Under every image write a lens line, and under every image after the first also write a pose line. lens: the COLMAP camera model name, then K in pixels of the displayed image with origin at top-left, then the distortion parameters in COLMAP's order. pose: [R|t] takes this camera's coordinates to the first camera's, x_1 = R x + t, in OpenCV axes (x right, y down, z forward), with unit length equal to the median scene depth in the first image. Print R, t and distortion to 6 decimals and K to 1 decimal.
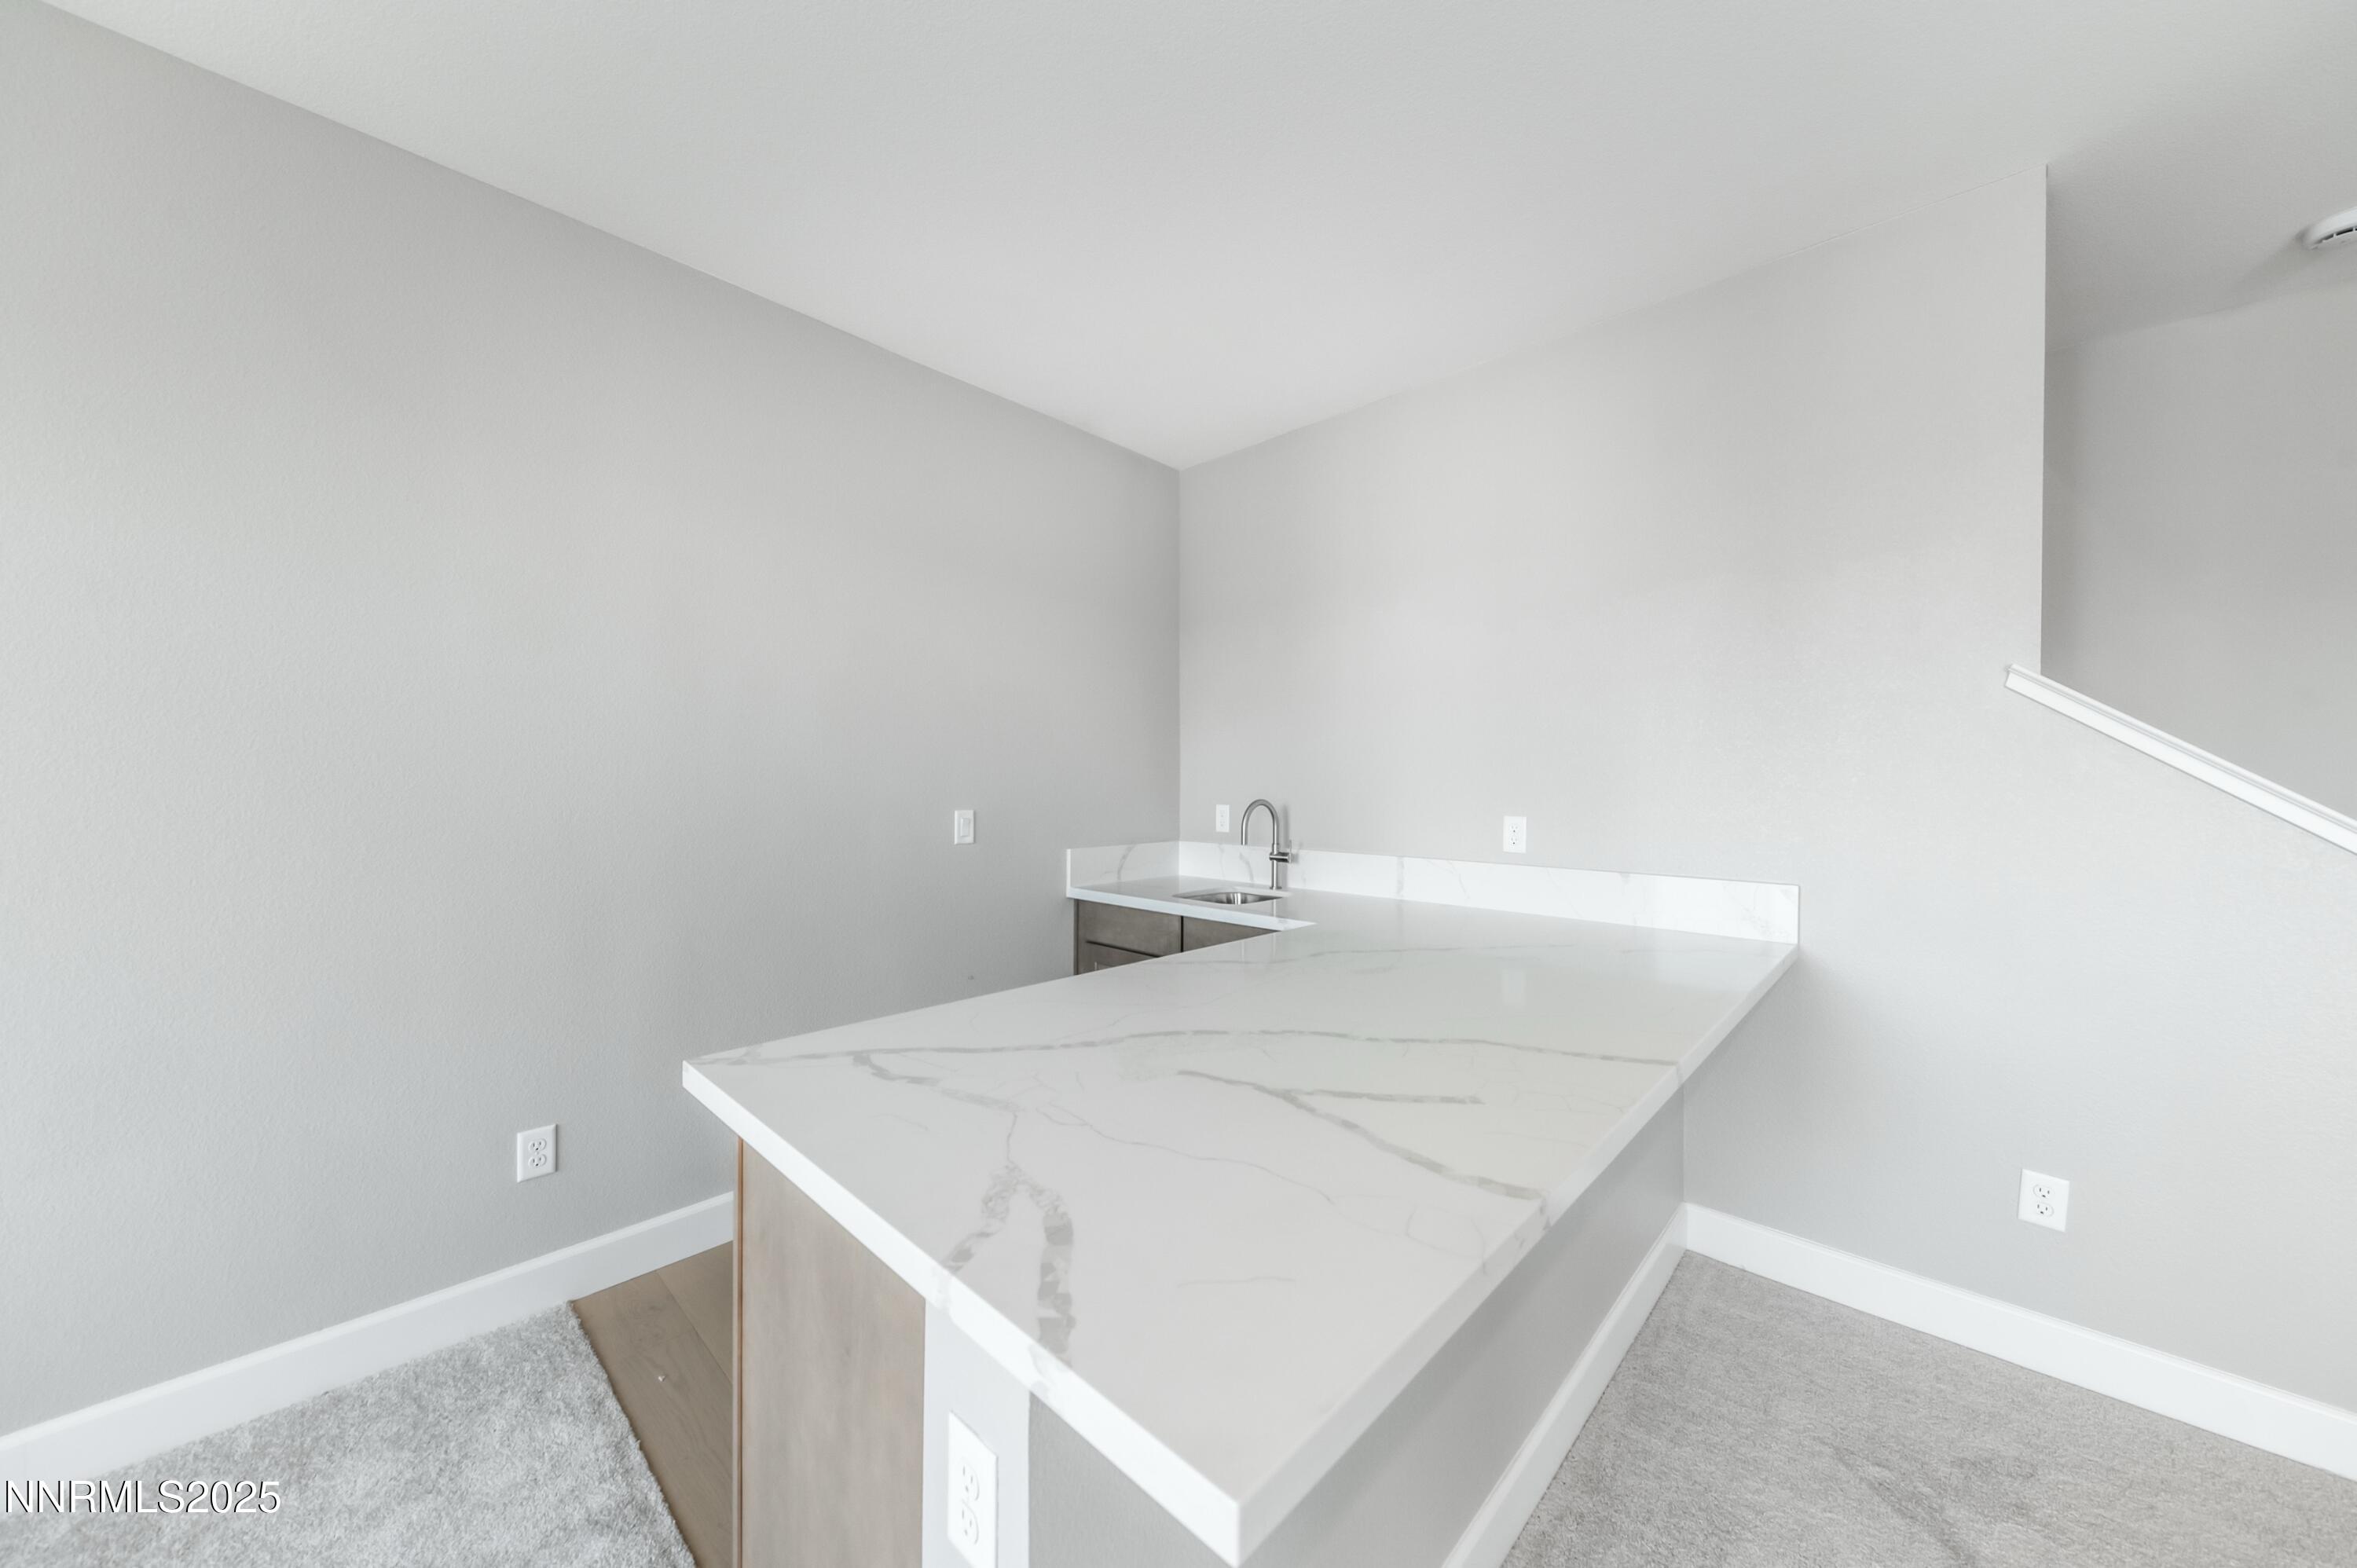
lens RADIAL K [[824.0, 0, 1181.4], [0, 824.0, 777.7], [0, 0, 1]] dist [0.024593, -0.000068]
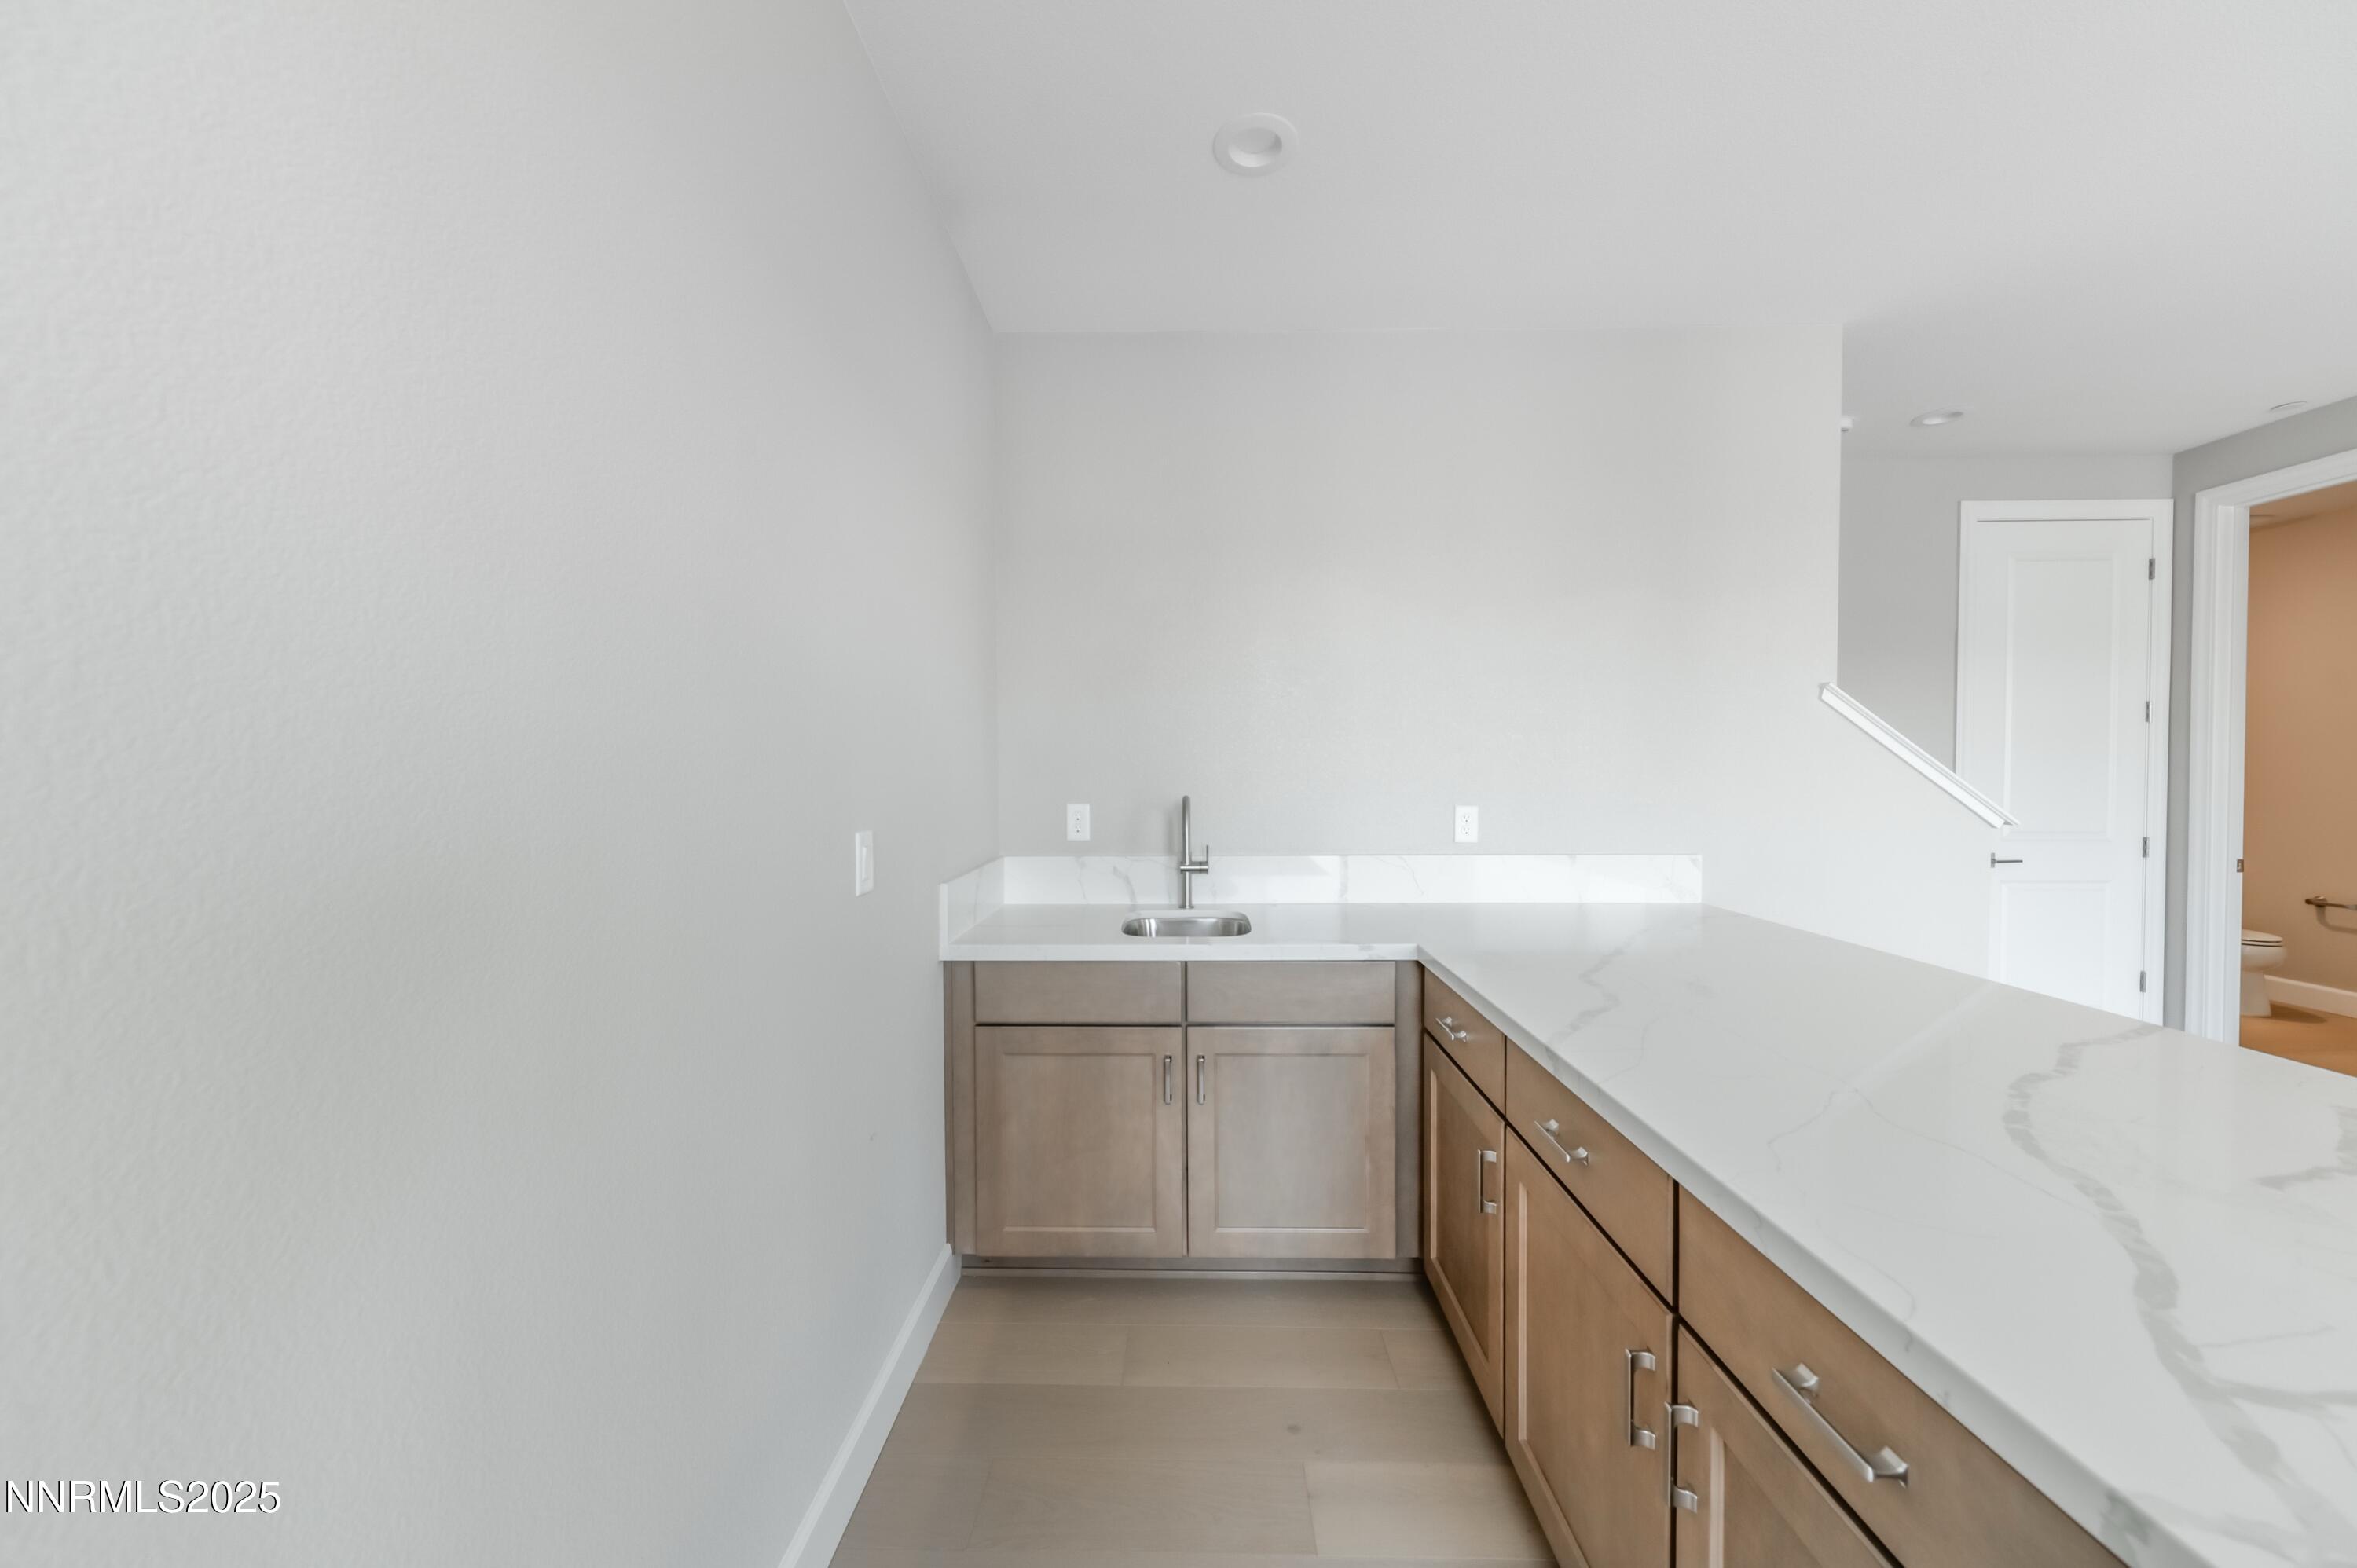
lens RADIAL K [[838.6, 0, 1166.5], [0, 838.6, 787.3], [0, 0, 1]] dist [-0.000872, -0.000318]
pose [[0.735427, -0.019996, 0.677309, -0.486140], [0.003456, 0.999662, 0.025761, -0.001747], [-0.677595, -0.016605, 0.735247, 0.466295]]
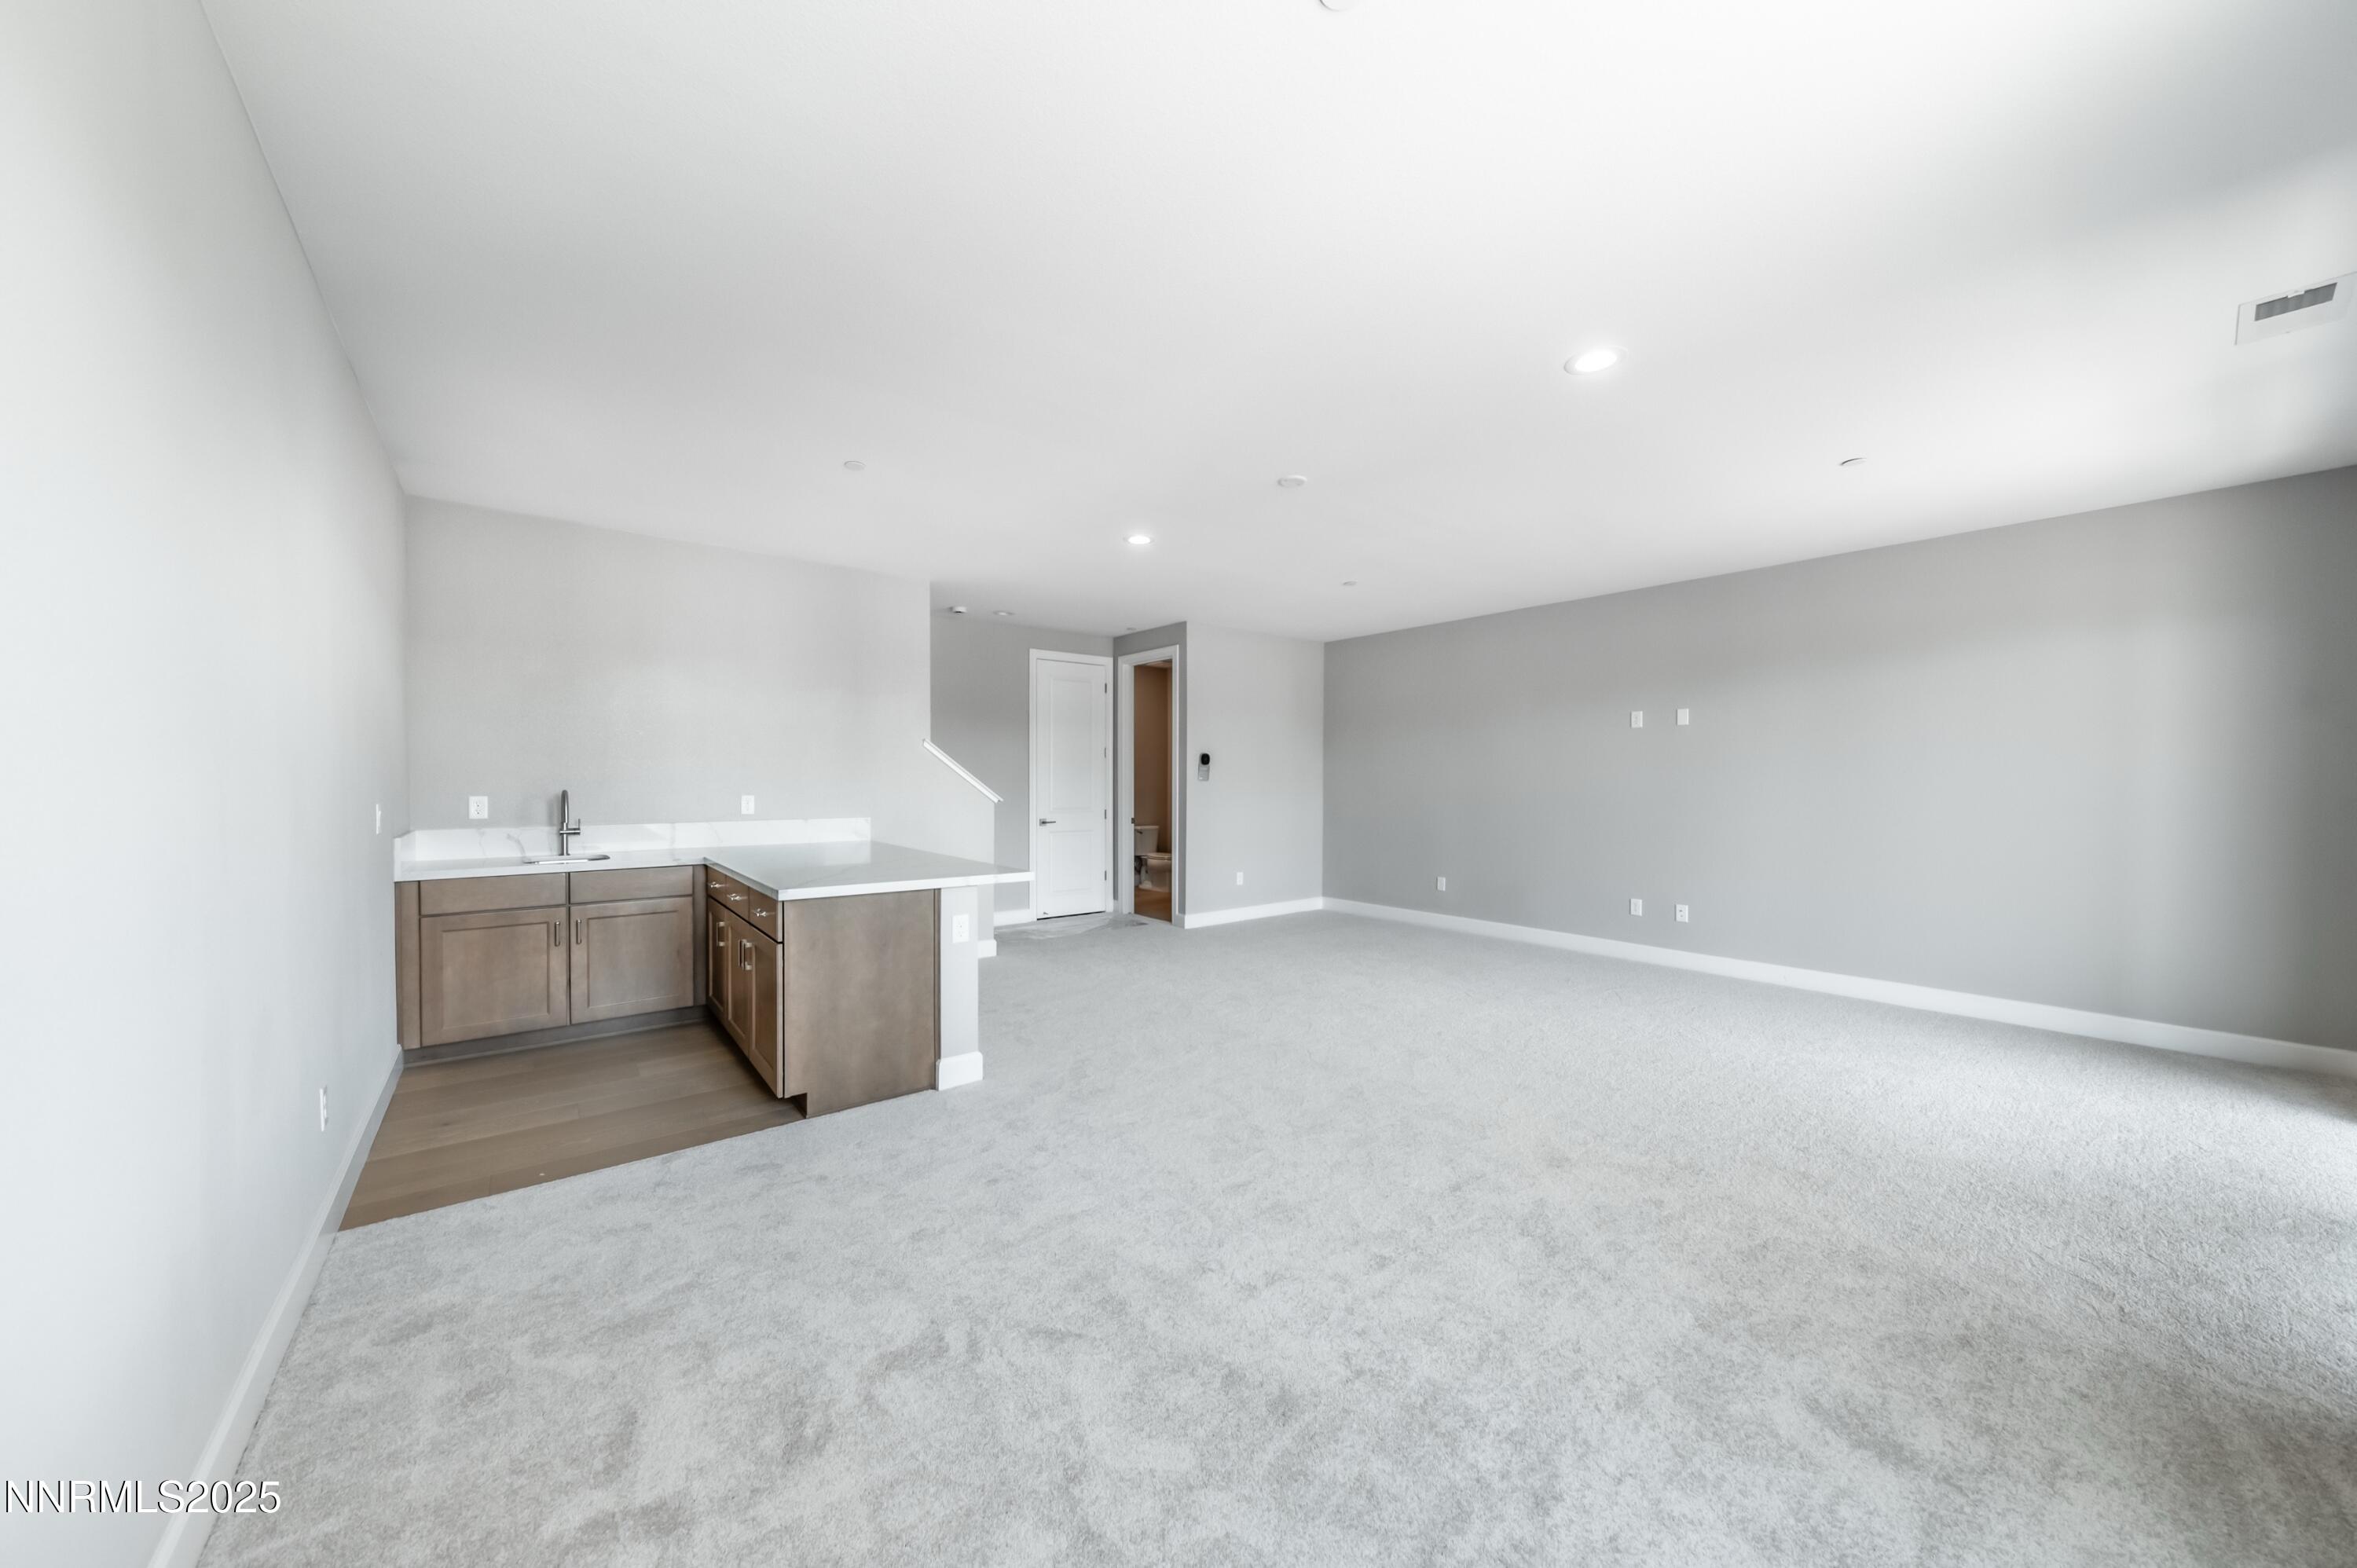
lens RADIAL K [[820.4, 0, 1182.0], [0, 820.4, 789.8], [0, 0, 1]] dist [0.026169, -0.008574]
pose [[0.127024, -0.015748, 0.991775, -1.226718], [-0.004000, 0.999858, 0.016388, -0.000147], [-0.991892, -0.006049, 0.126942, -0.204402]]
